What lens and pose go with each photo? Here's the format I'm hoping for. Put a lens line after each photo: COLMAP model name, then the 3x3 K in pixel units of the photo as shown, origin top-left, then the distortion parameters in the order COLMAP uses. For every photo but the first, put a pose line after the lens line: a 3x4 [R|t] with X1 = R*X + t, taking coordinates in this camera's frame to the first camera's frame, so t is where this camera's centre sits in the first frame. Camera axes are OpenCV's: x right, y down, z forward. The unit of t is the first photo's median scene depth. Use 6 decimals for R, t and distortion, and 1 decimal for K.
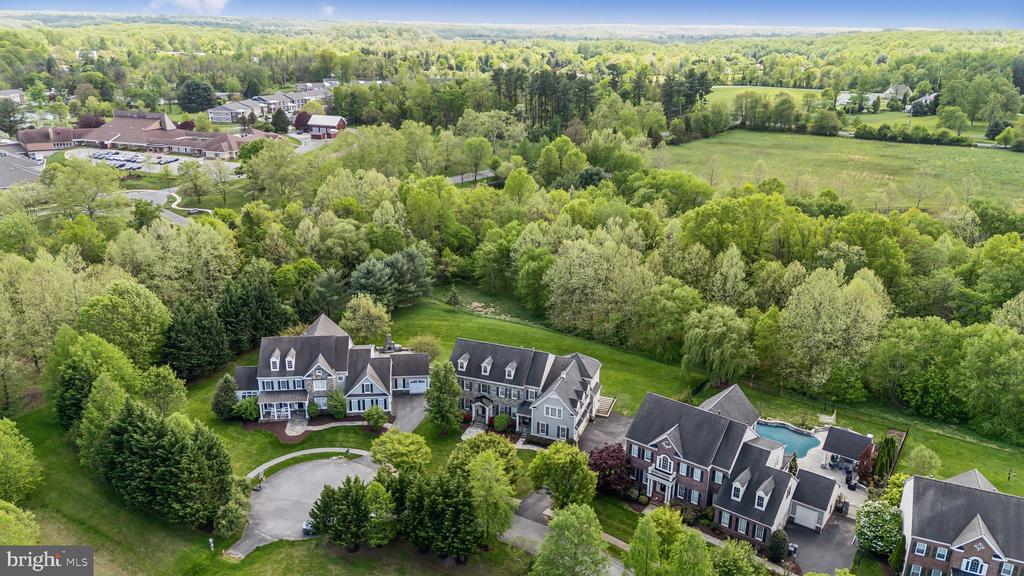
lens RADIAL K [[754.9, 0, 512.0], [0, 754.9, 288.0], [0, 0, 1]] dist [0.079215, -0.084500]
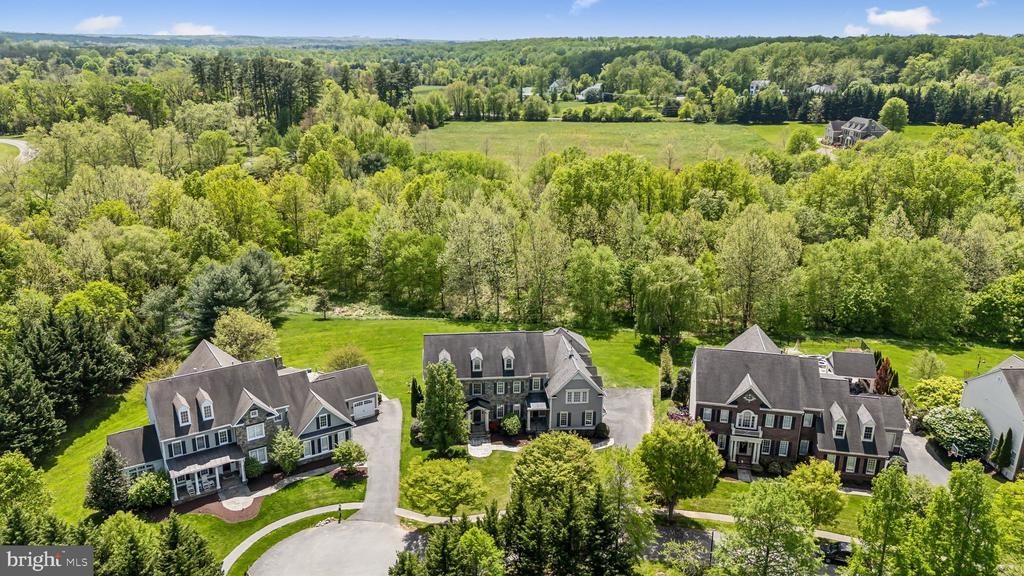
lens RADIAL K [[754.9, 0, 512.0], [0, 754.9, 288.0], [0, 0, 1]] dist [0.079215, -0.084500]
pose [[0.894849, -0.142528, 0.423002, -0.283747], [0.149287, 0.988643, 0.017305, 0.016533], [-0.420664, 0.047663, 0.905964, 0.219407]]
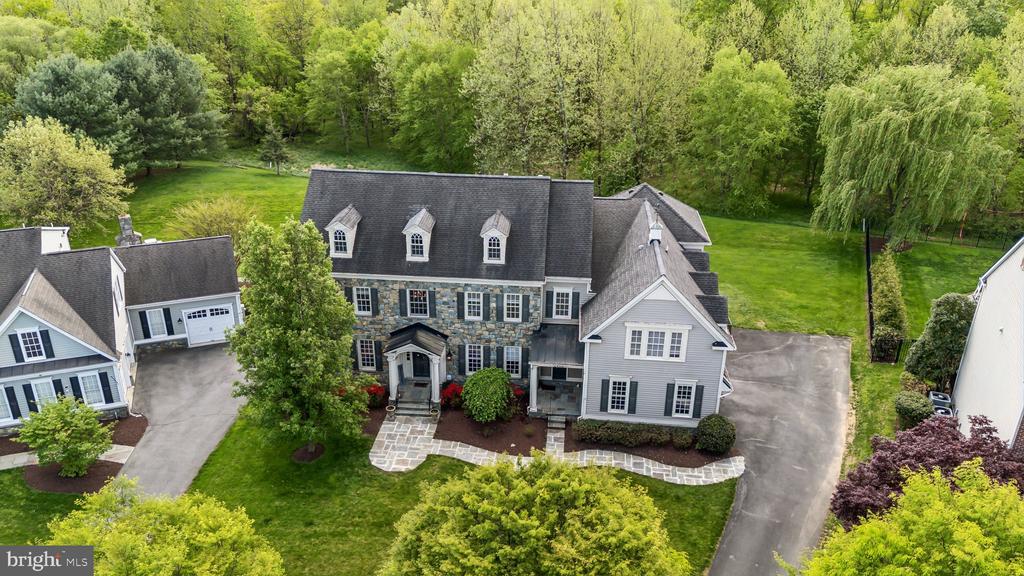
lens RADIAL K [[754.9, 0, 512.0], [0, 754.9, 288.0], [0, 0, 1]] dist [0.079215, -0.084500]
pose [[0.966397, -0.107989, 0.233269, -0.063881], [0.088757, 0.991846, 0.091456, 0.086509], [-0.241243, -0.067679, 0.968102, 0.576151]]
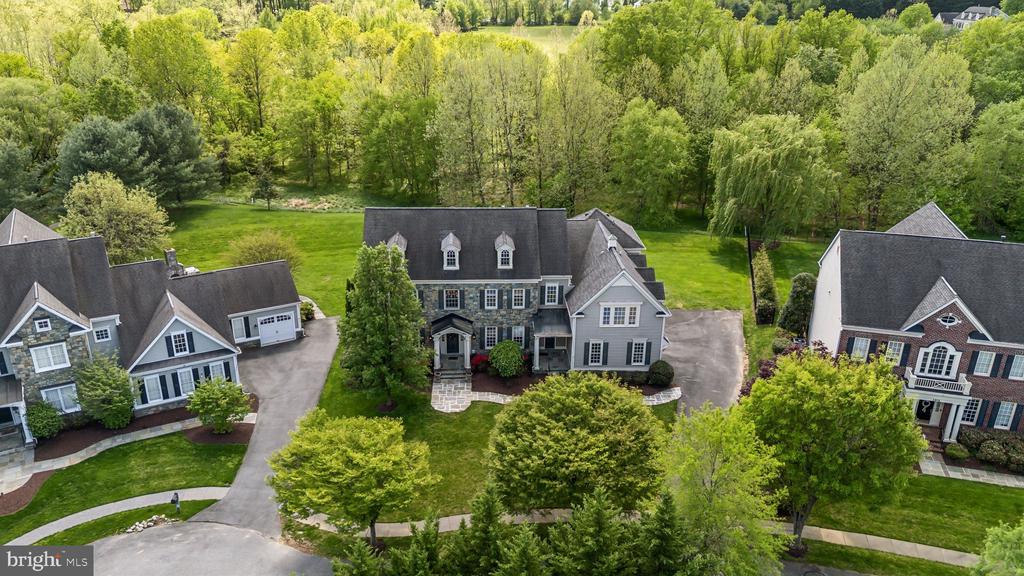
lens RADIAL K [[754.9, 0, 512.0], [0, 754.9, 288.0], [0, 0, 1]] dist [0.079215, -0.084500]
pose [[0.921058, -0.152808, 0.358192, -0.148478], [0.132092, 0.987859, 0.081768, 0.080174], [-0.366338, -0.027999, 0.930061, 0.469902]]
